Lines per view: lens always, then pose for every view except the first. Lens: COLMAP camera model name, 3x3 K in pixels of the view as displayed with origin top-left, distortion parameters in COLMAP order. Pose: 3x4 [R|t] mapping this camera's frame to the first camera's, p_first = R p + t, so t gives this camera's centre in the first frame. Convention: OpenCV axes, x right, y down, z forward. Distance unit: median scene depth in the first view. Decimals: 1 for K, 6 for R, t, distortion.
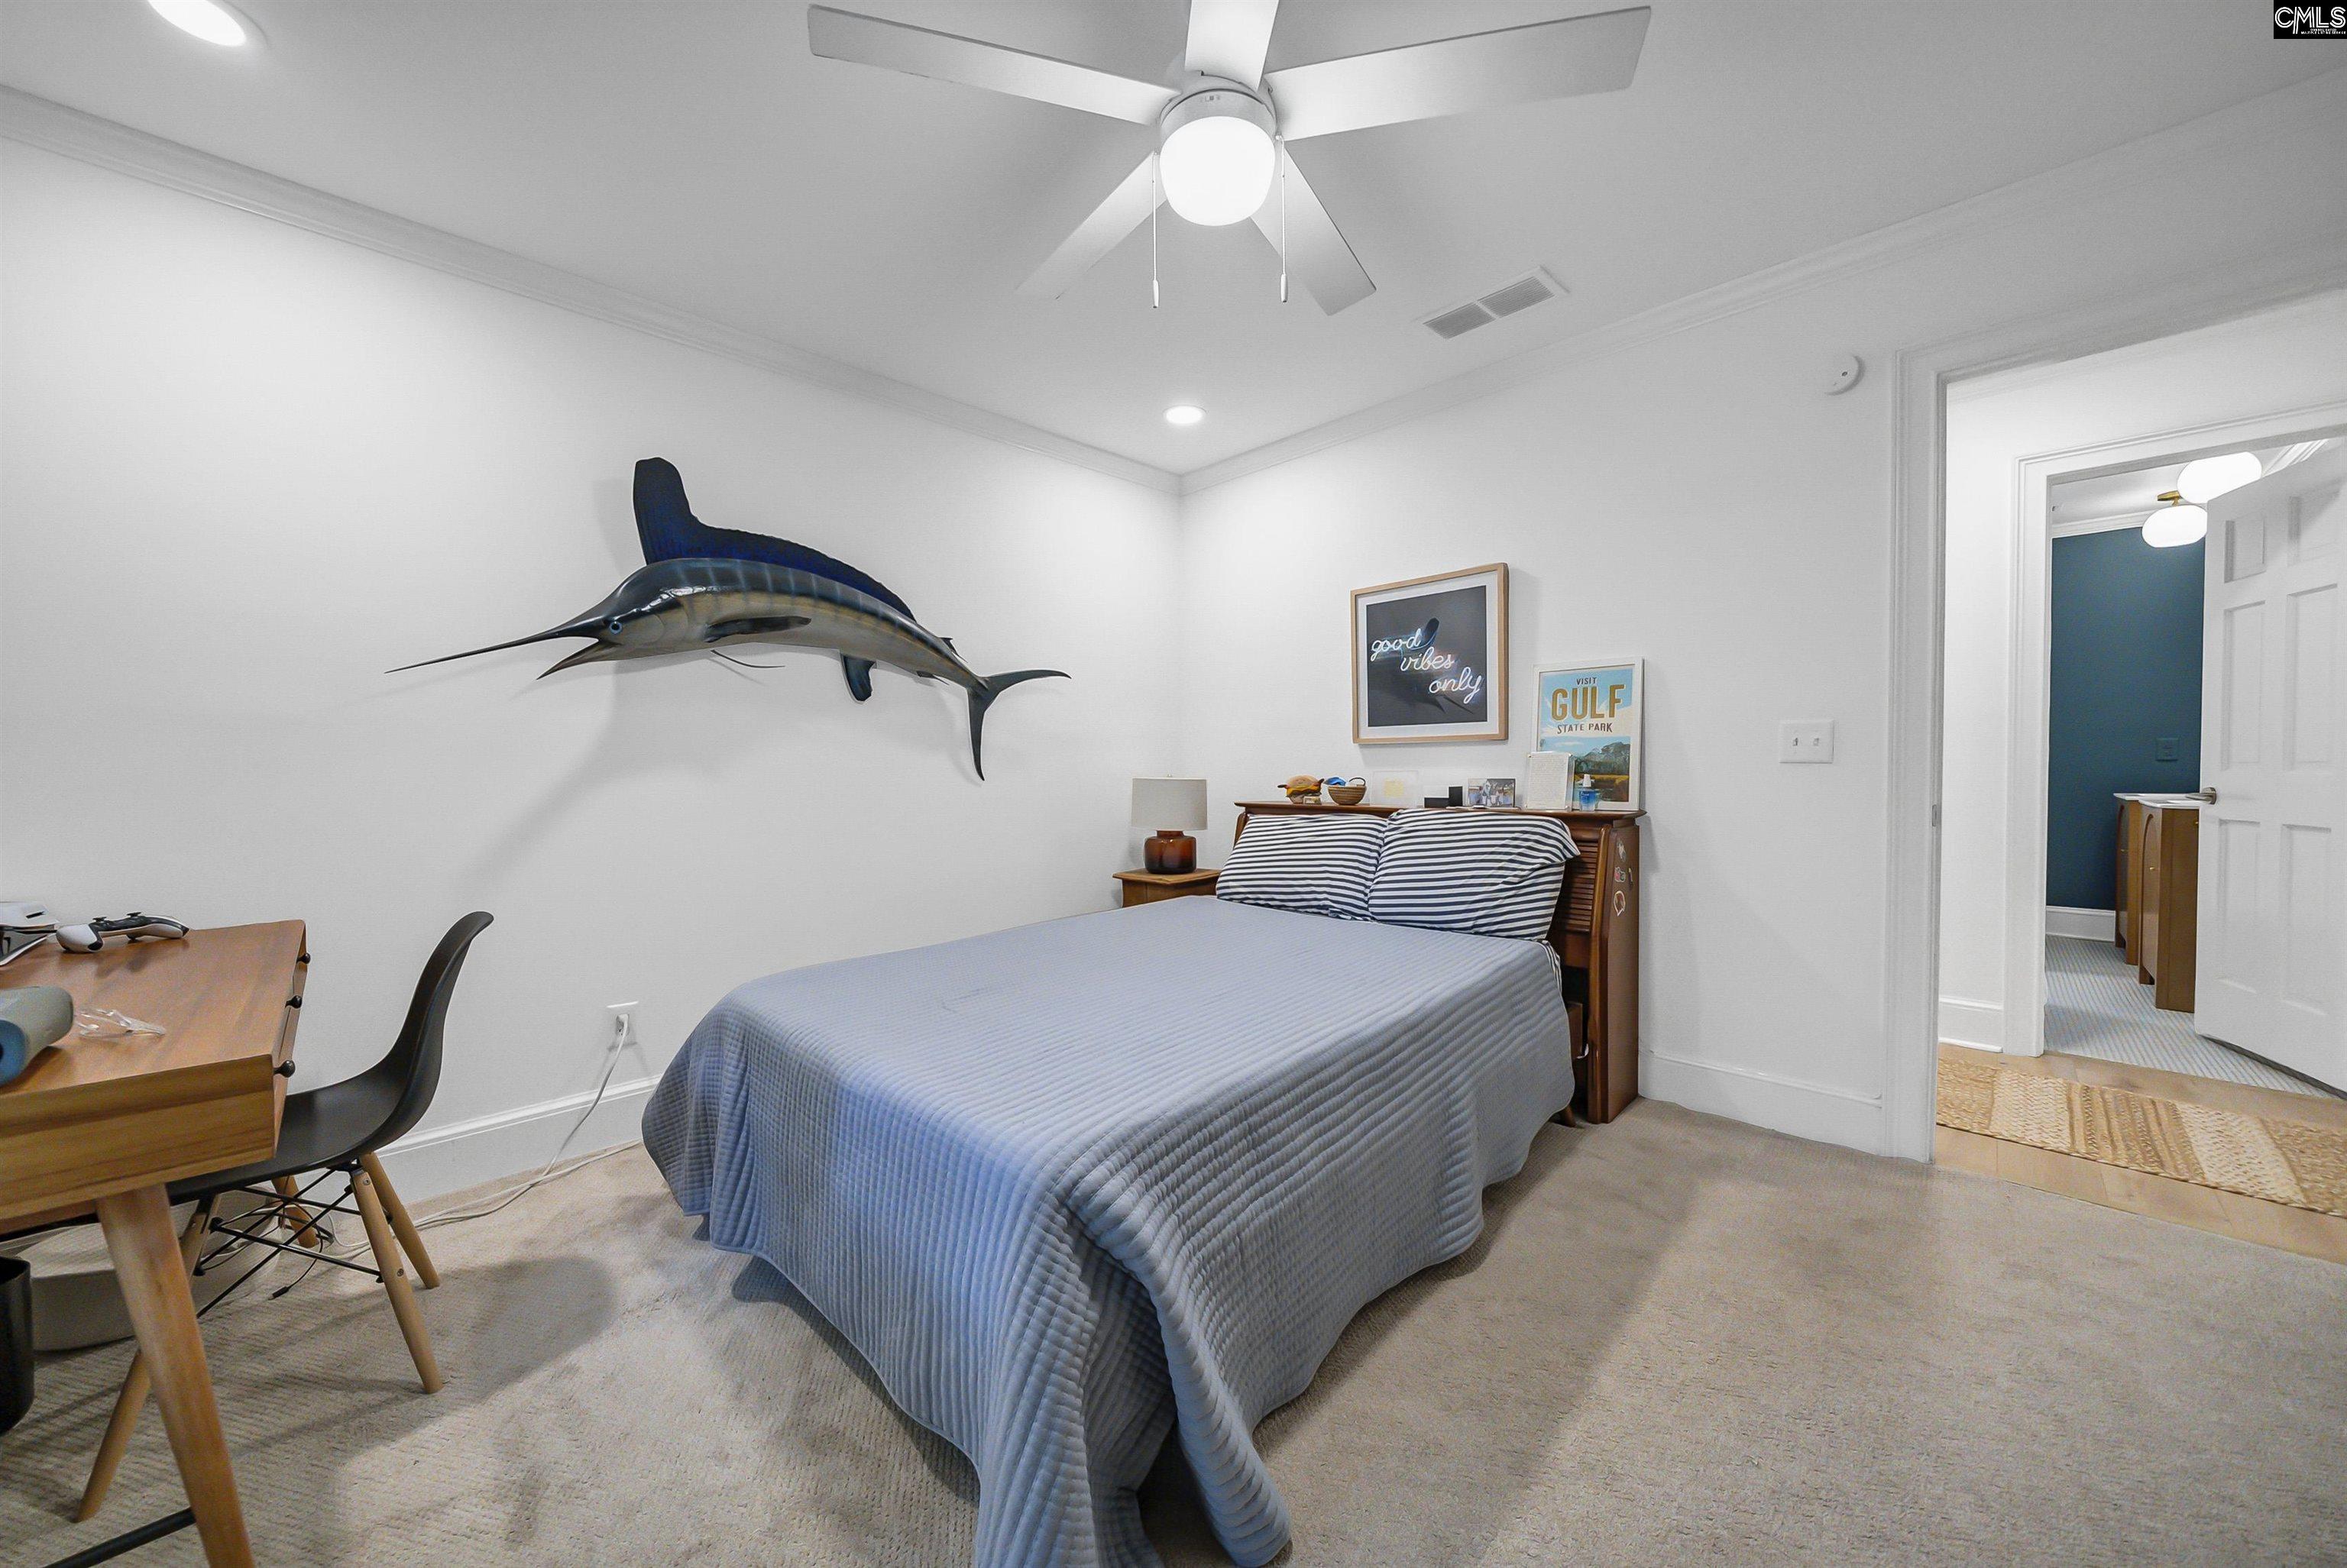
lens RADIAL K [[830.5, 0, 1156.8], [0, 830.5, 784.3], [0, 0, 1]] dist [-0.010867, -0.000093]
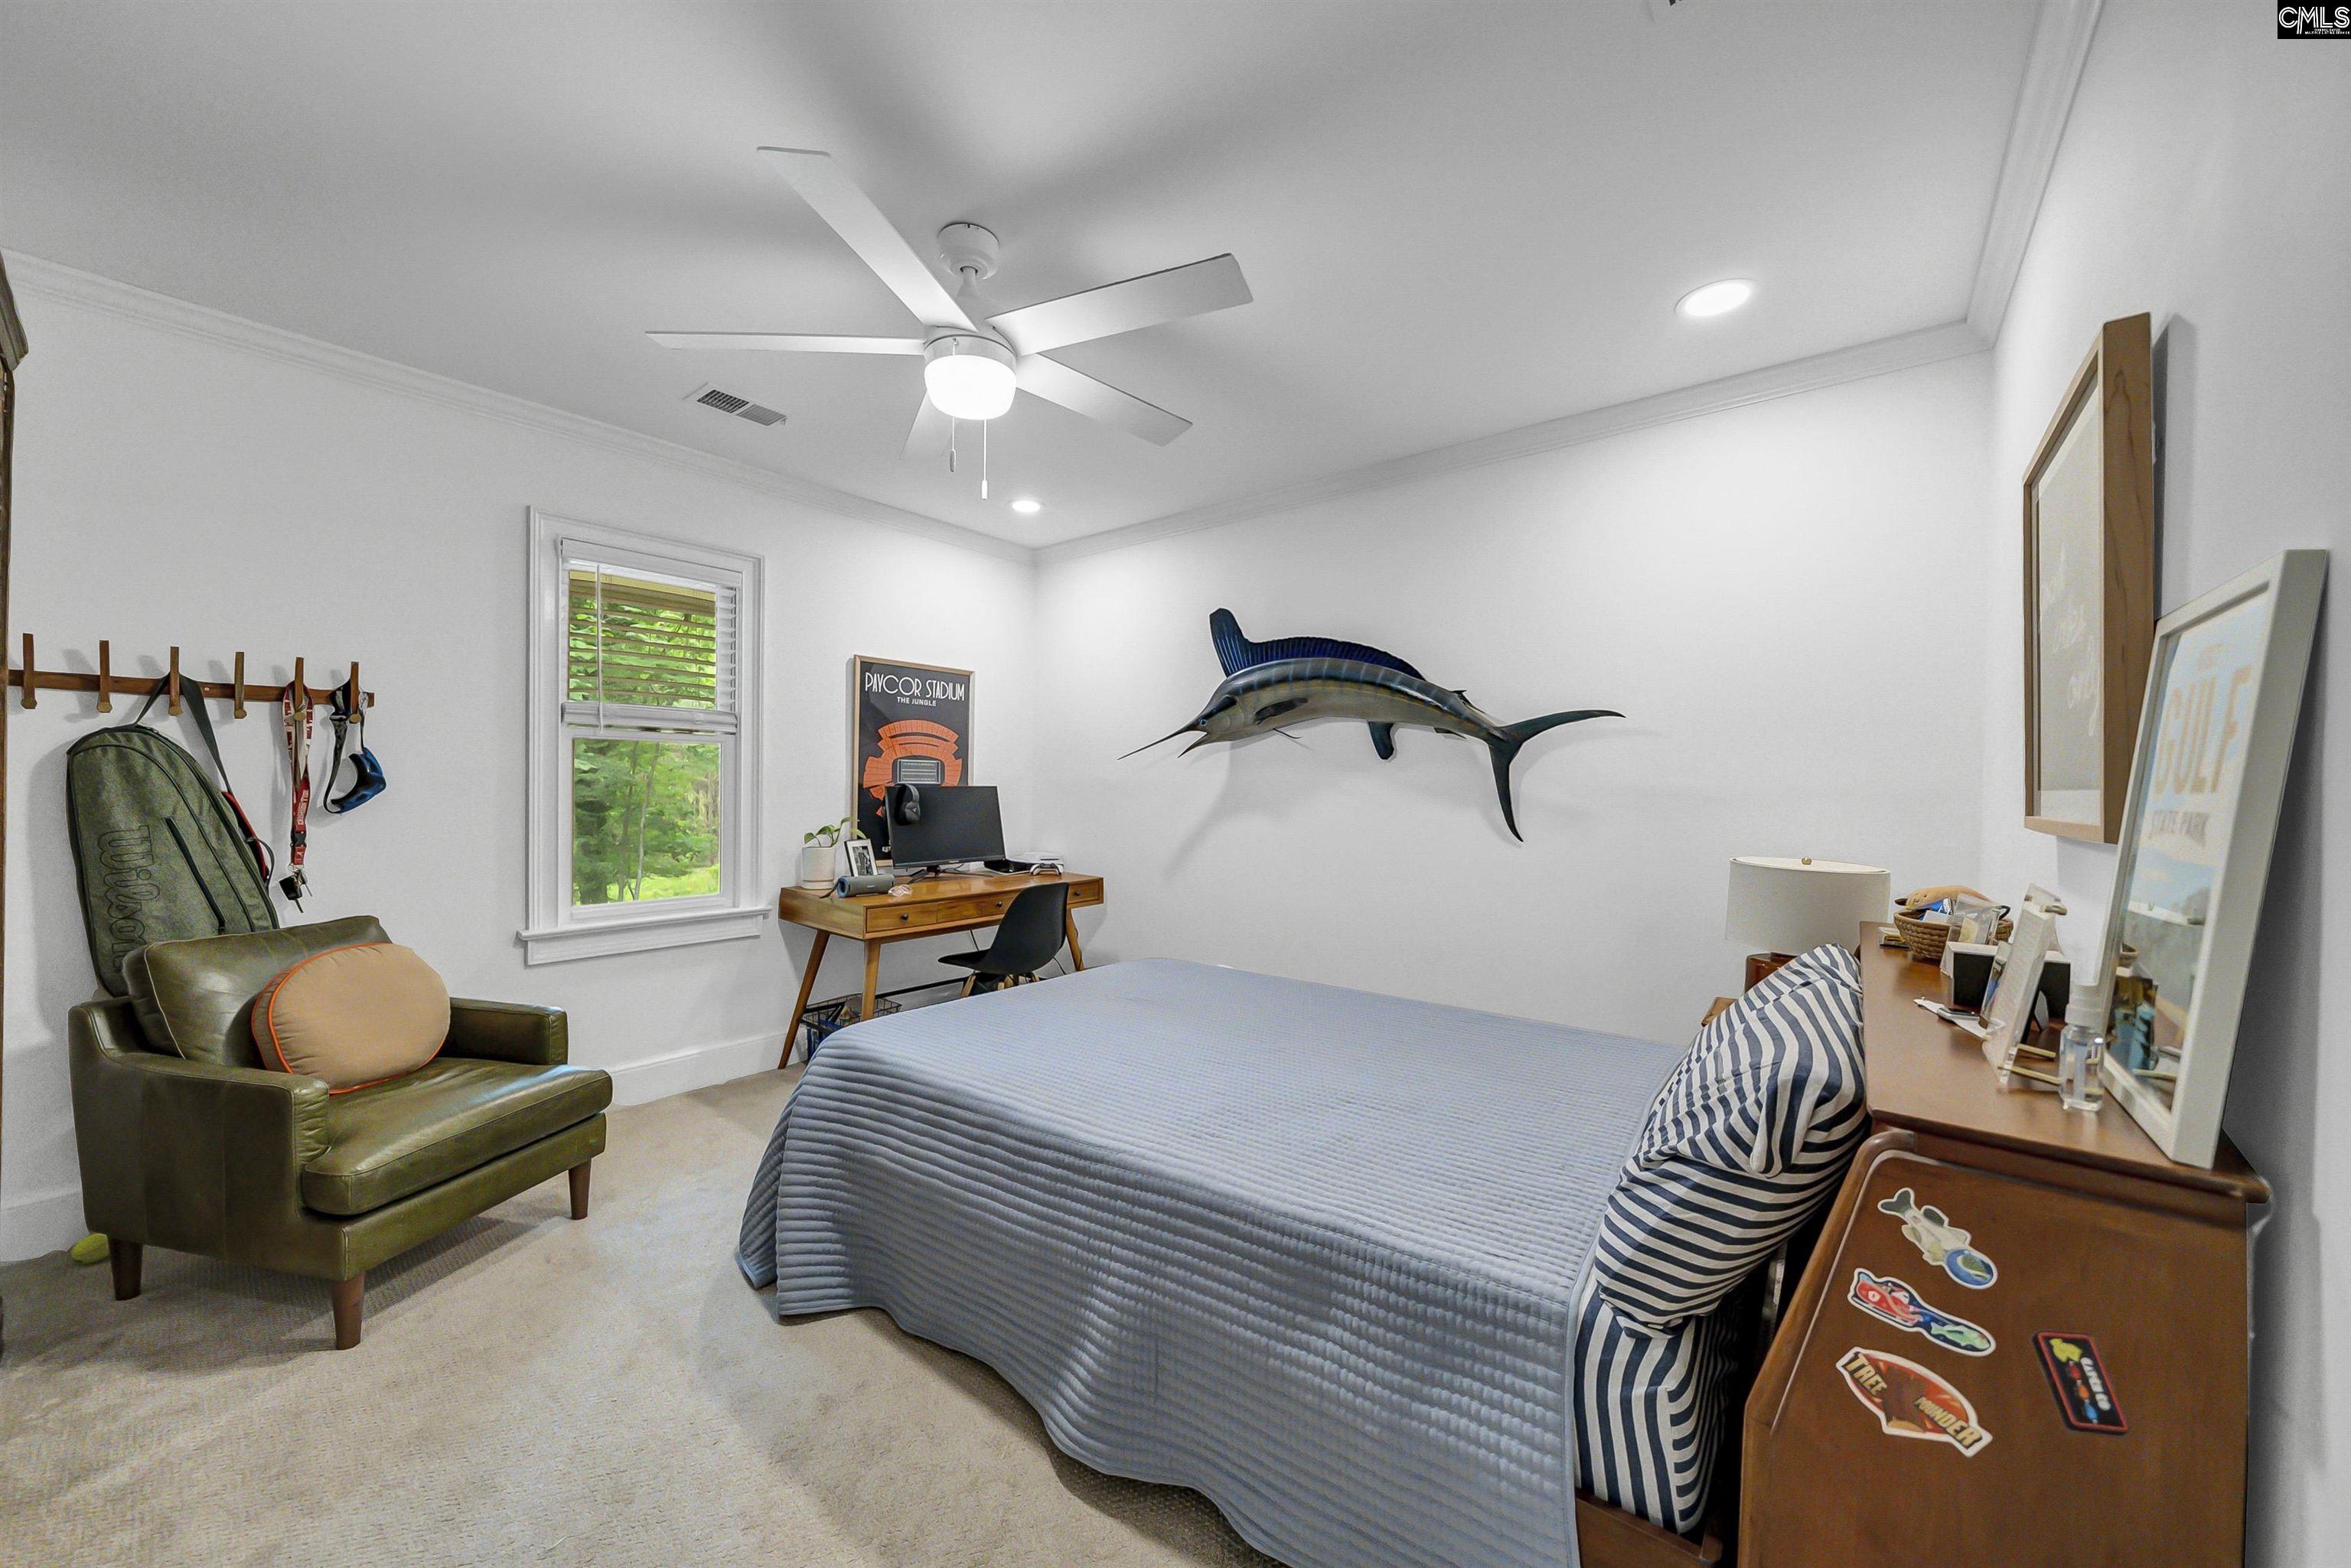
lens RADIAL K [[832.1, 0, 1158.7], [0, 832.1, 784.3], [0, 0, 1]] dist [-0.010867, -0.000093]
pose [[0.105597, 0.015044, -0.994295, 0.736284], [-0.038898, 0.999183, 0.010987, -0.070722], [0.993648, 0.037516, 0.106096, 0.606514]]
